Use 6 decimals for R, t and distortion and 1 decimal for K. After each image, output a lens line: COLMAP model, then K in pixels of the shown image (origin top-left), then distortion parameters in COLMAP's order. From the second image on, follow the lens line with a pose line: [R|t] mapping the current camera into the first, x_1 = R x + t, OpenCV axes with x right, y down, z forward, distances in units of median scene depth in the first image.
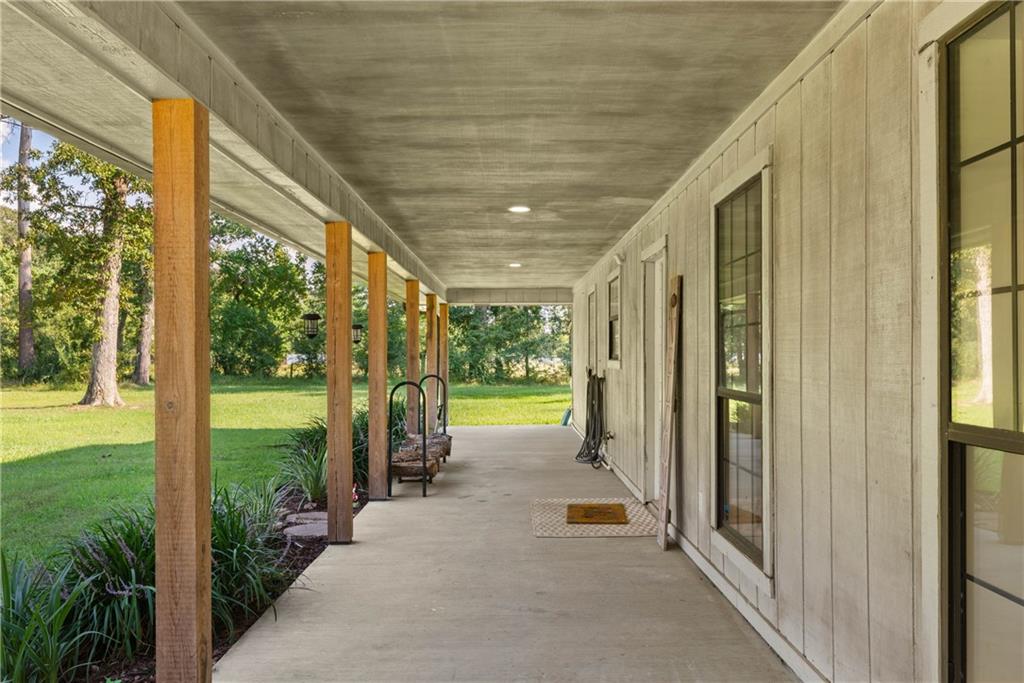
lens RADIAL K [[830.4, 0, 508.4], [0, 830.4, 362.0], [0, 0, 1]] dist [-0.002921, -0.011074]
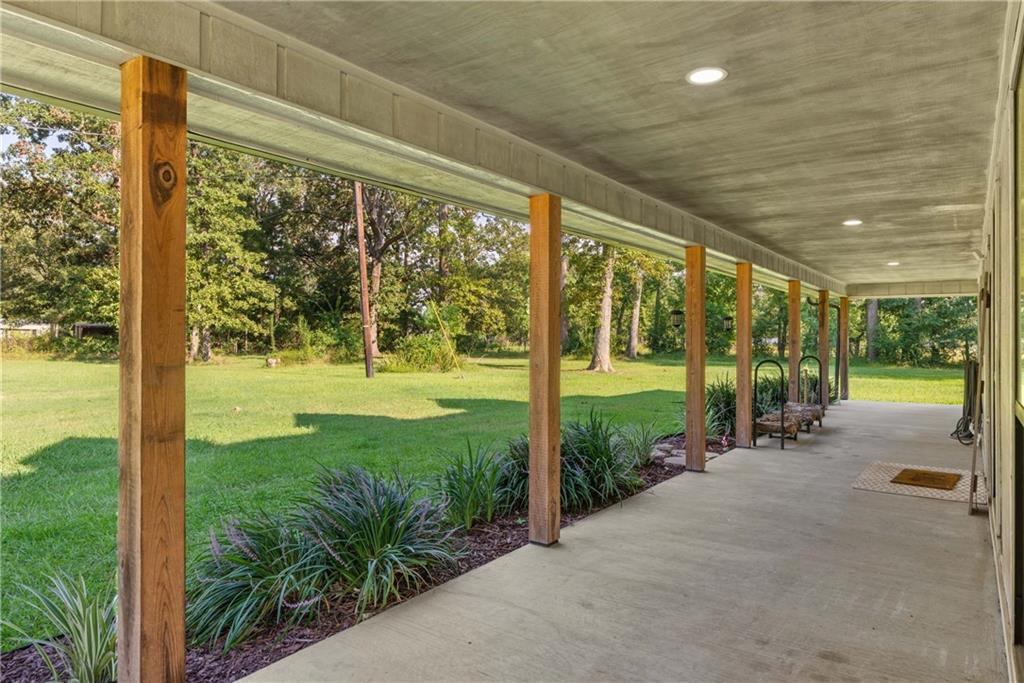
lens RADIAL K [[646.9, 0, 512.0], [0, 646.9, 341.5], [0, 0, 1]] dist [0.004983, 0.001536]
pose [[0.808123, 0.014859, -0.588826, 0.145069], [-0.016692, 0.999858, 0.002322, -0.001018], [0.588777, 0.007952, 0.808256, -0.062735]]
